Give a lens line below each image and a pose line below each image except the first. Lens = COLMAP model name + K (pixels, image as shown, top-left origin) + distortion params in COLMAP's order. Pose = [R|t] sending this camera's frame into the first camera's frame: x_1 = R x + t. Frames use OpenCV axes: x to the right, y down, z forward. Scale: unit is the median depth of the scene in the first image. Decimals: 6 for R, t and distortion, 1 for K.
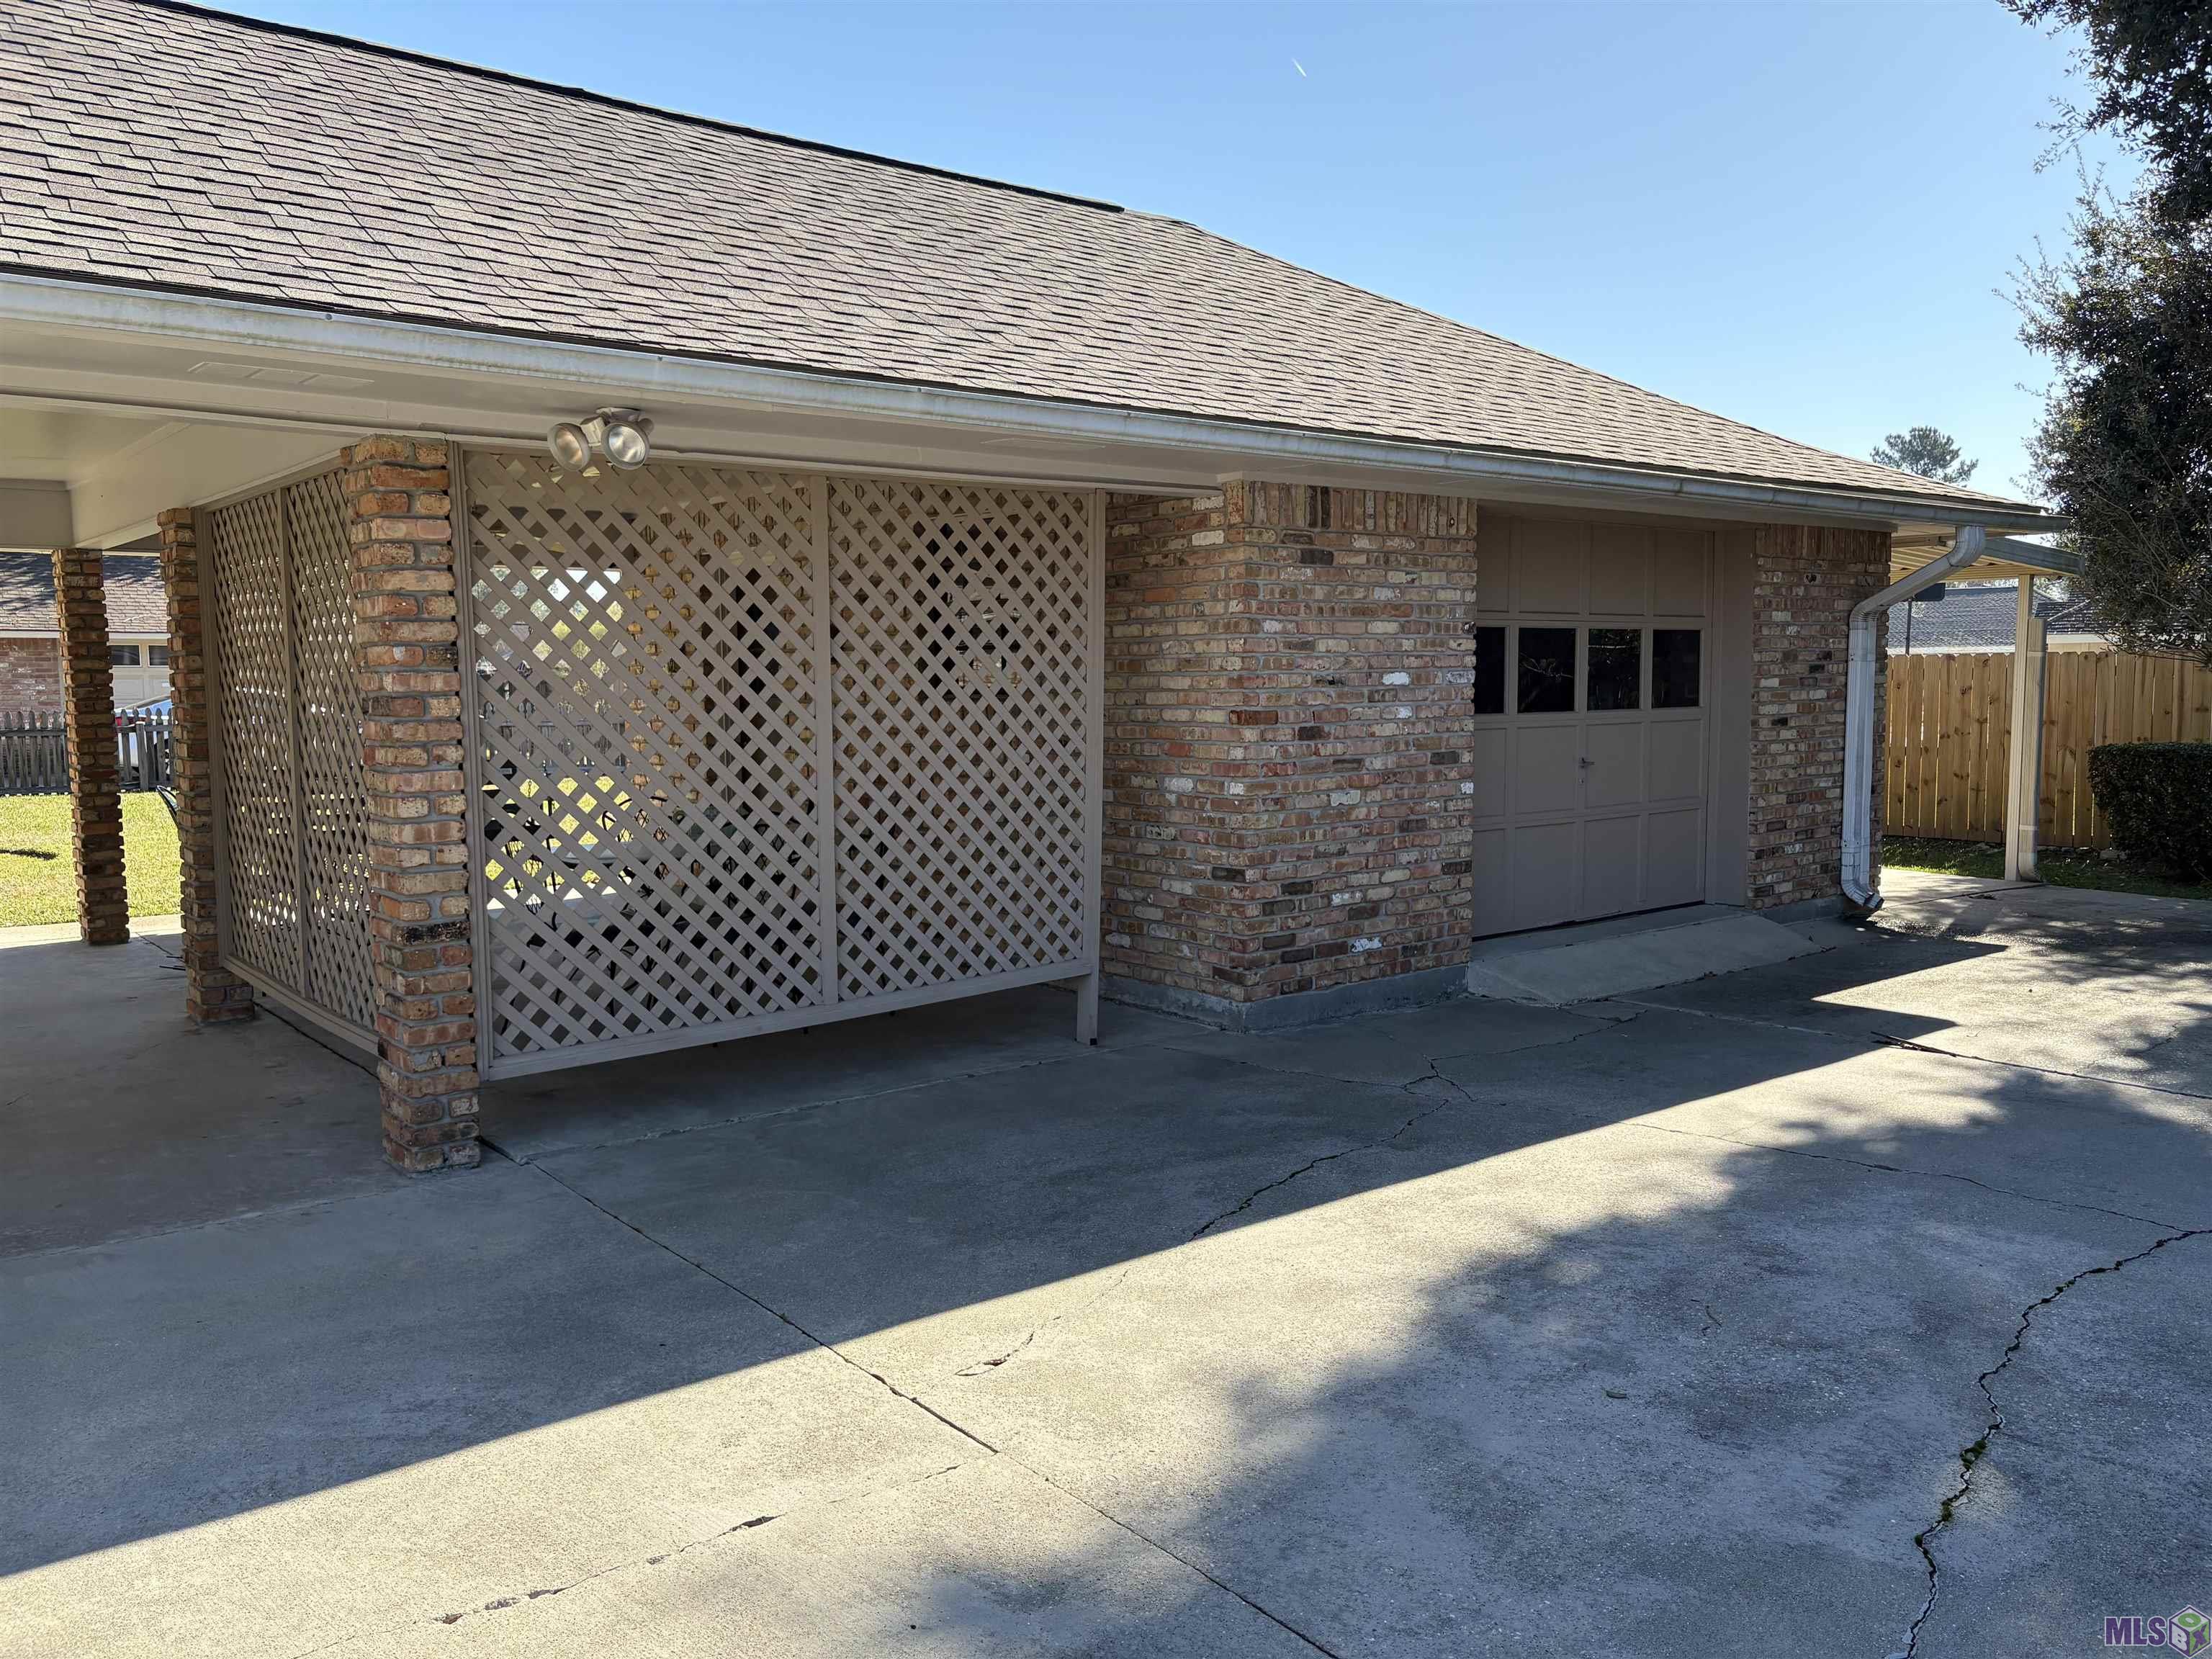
lens RADIAL K [[1693.6, 0, 1104.1], [0, 1693.6, 833.3], [0, 0, 1]] dist [0.073937, -0.103723]
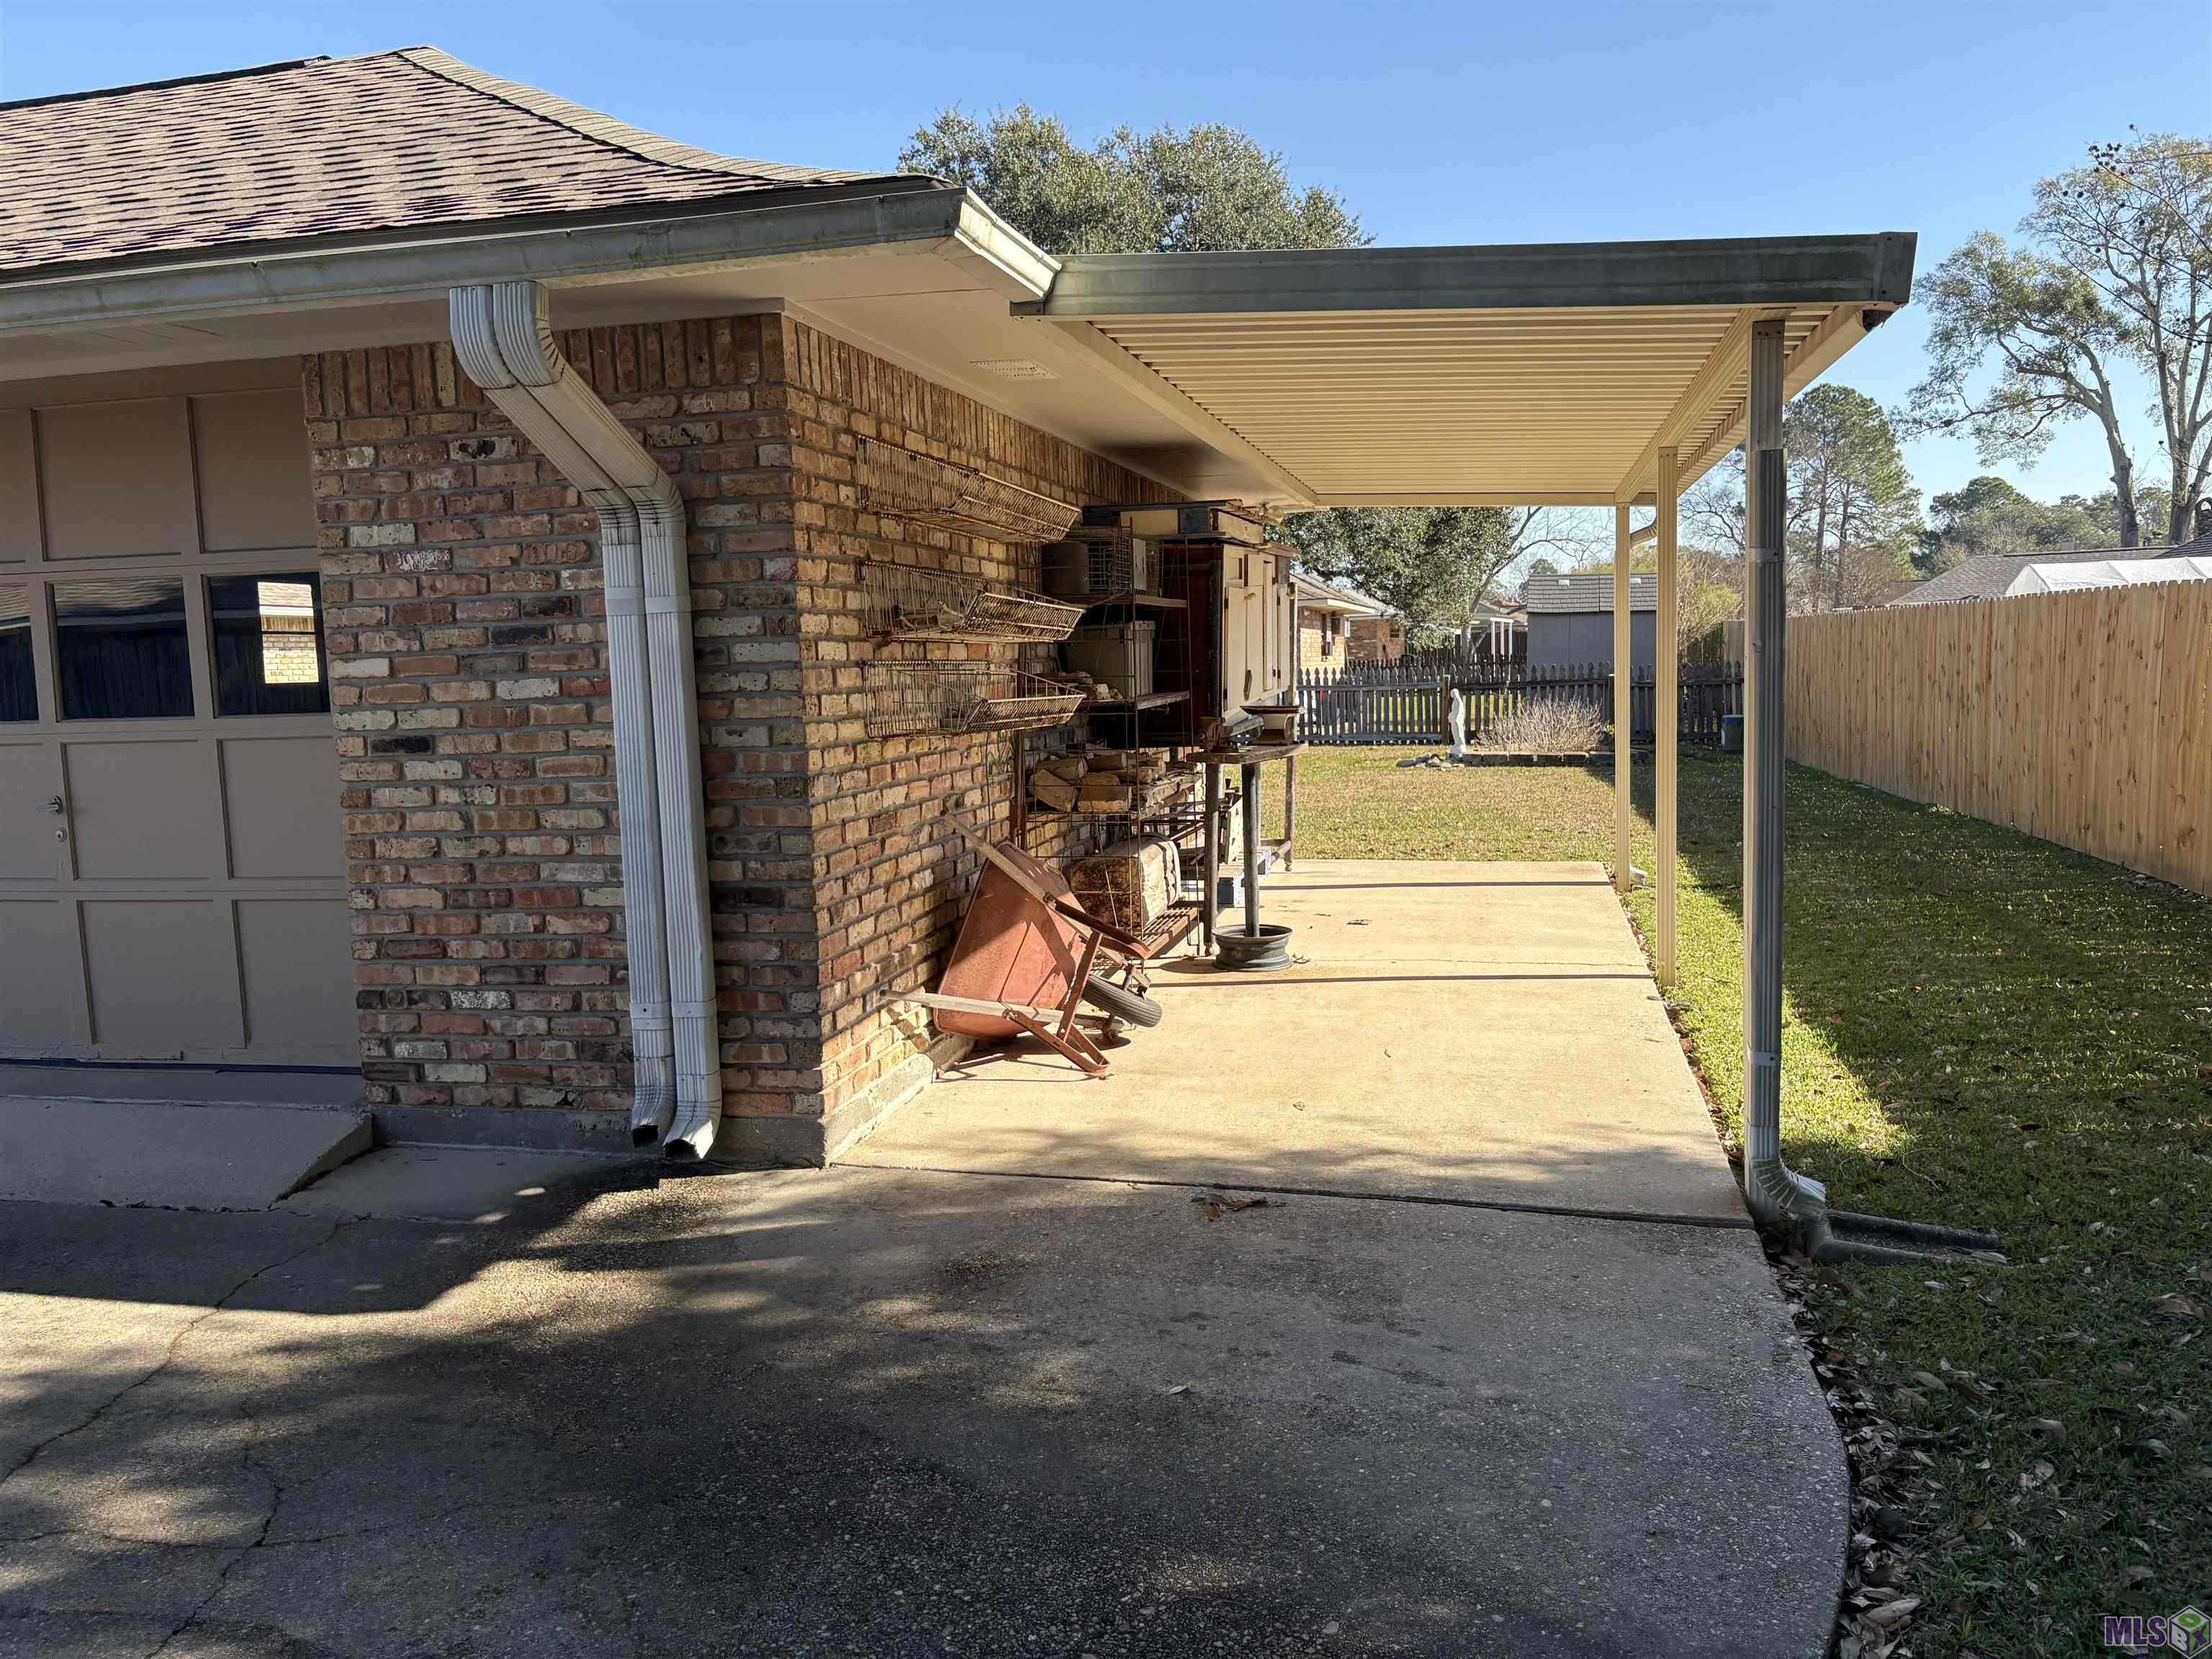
lens RADIAL K [[1693.6, 0, 1104.1], [0, 1693.6, 833.3], [0, 0, 1]] dist [0.073937, -0.103723]
pose [[0.591324, 0.070387, -0.803357, 1.280885], [-0.043510, 0.997517, 0.055373, -0.105635], [0.805260, 0.002211, 0.592918, 1.202349]]
